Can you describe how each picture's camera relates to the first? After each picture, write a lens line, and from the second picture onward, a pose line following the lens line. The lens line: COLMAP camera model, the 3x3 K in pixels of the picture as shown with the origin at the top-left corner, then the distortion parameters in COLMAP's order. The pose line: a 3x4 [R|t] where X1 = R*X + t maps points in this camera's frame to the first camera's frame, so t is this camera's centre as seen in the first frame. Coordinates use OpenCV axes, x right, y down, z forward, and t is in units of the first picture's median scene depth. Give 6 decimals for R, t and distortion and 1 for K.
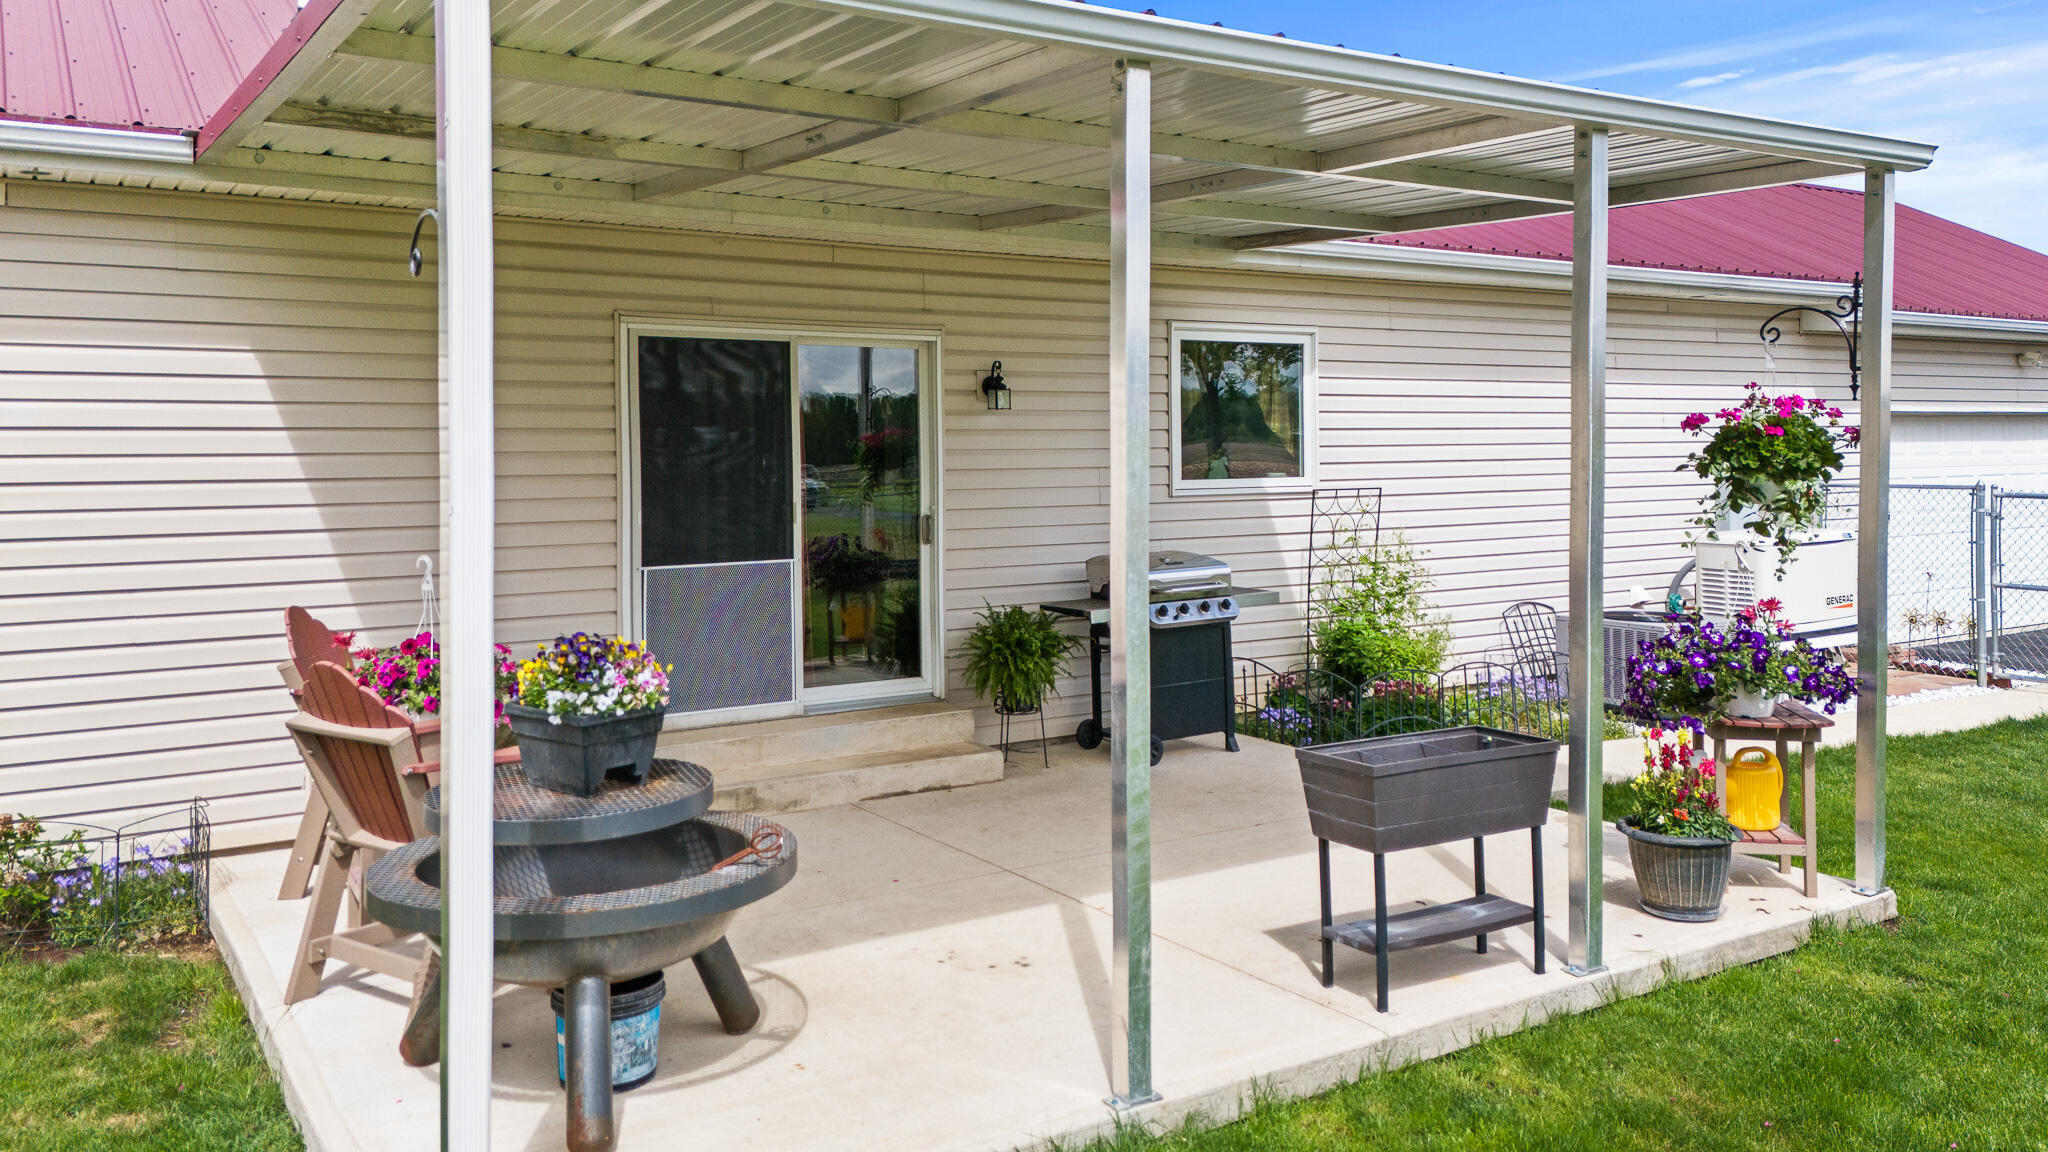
lens RADIAL K [[1500.1, 0, 1024.0], [0, 1500.1, 576.0], [0, 0, 1]] dist [0.091348, -0.098142]
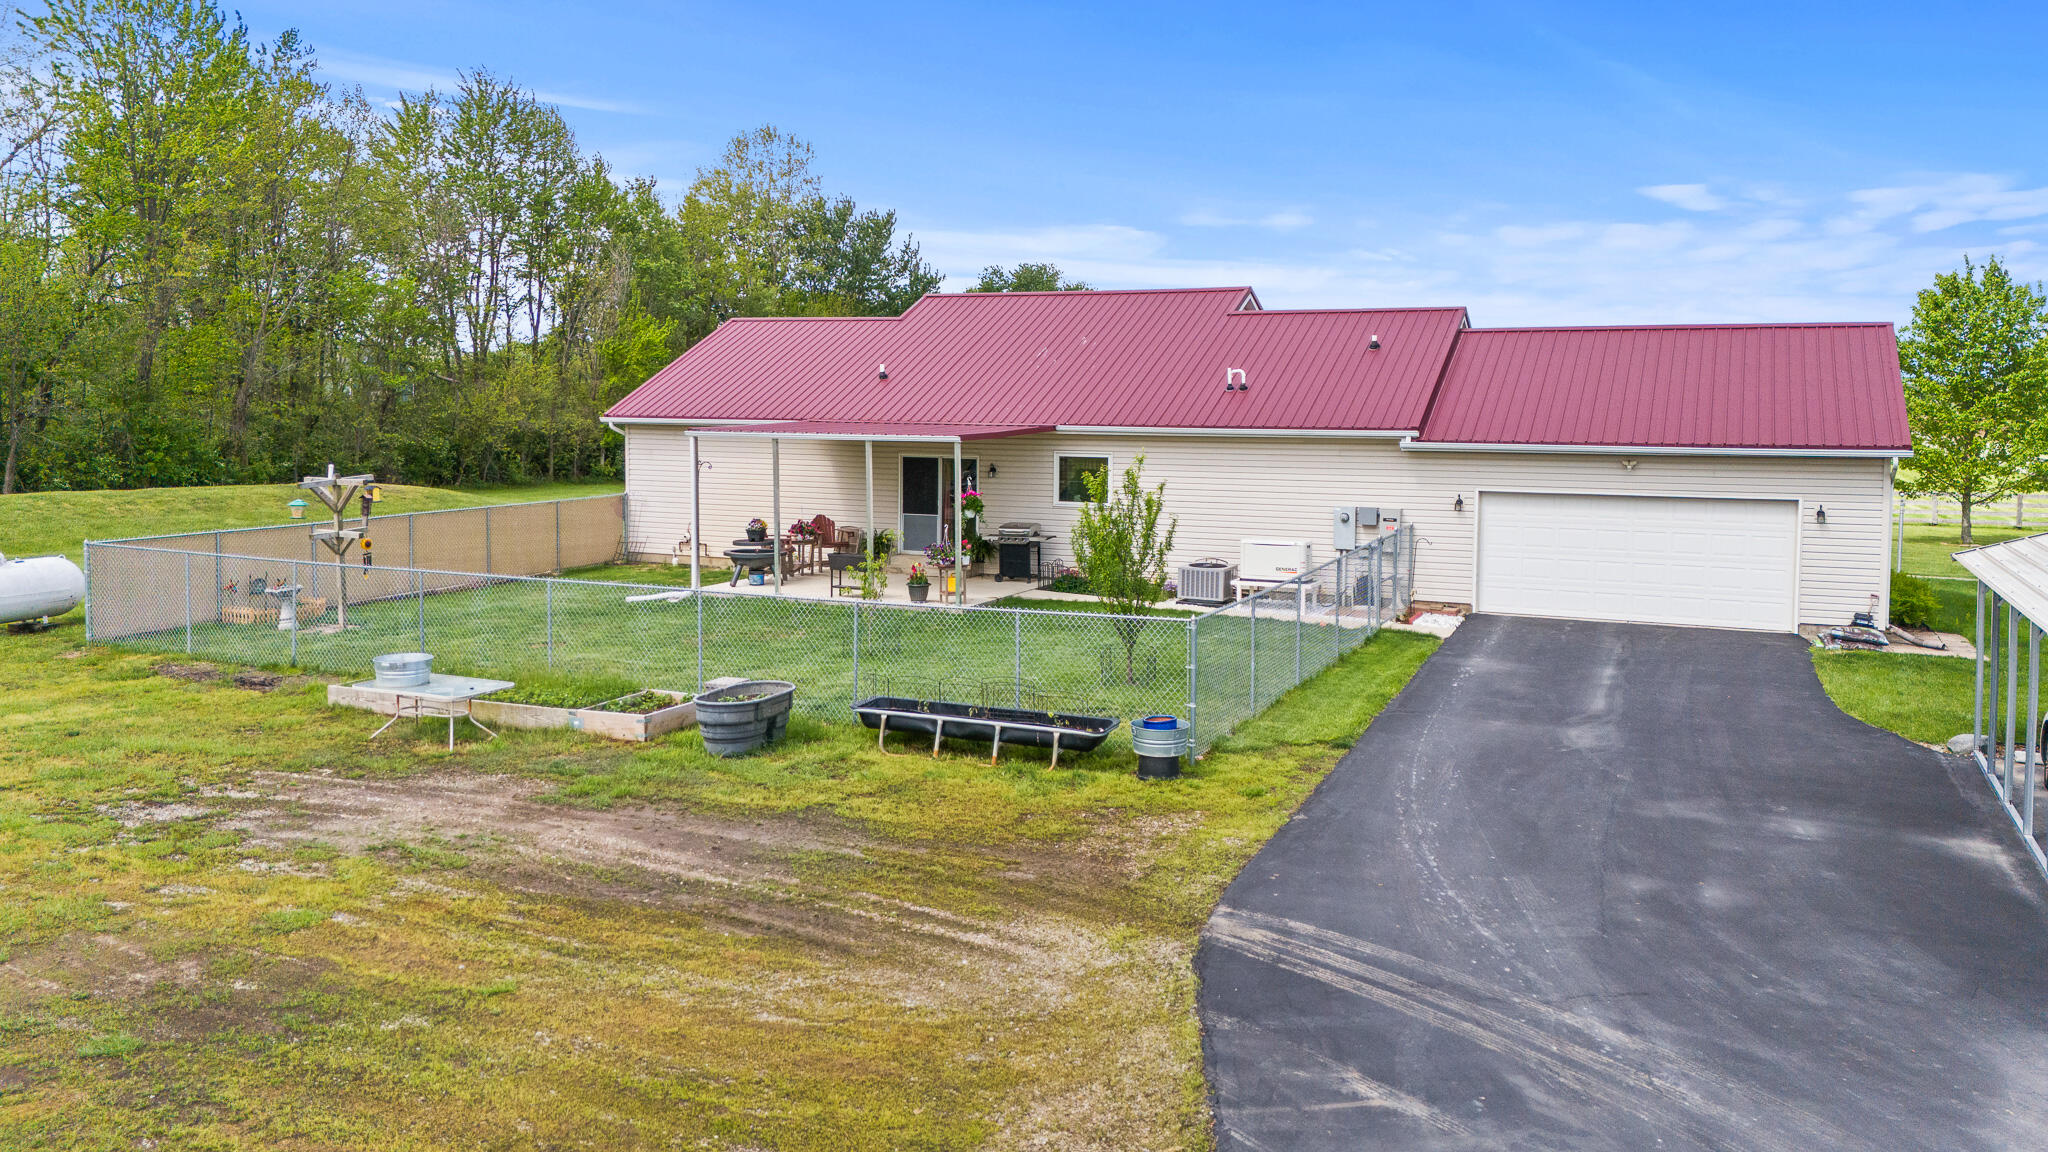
lens RADIAL K [[1494.9, 0, 1080.9], [0, 1494.9, 462.1], [0, 0, 1]] dist [0.111382, -0.094936]
pose [[0.546531, 0.040726, -0.836448, 2.644214], [-0.095845, 0.995296, -0.014164, -0.102397], [0.831936, 0.087910, 0.547863, -0.638978]]
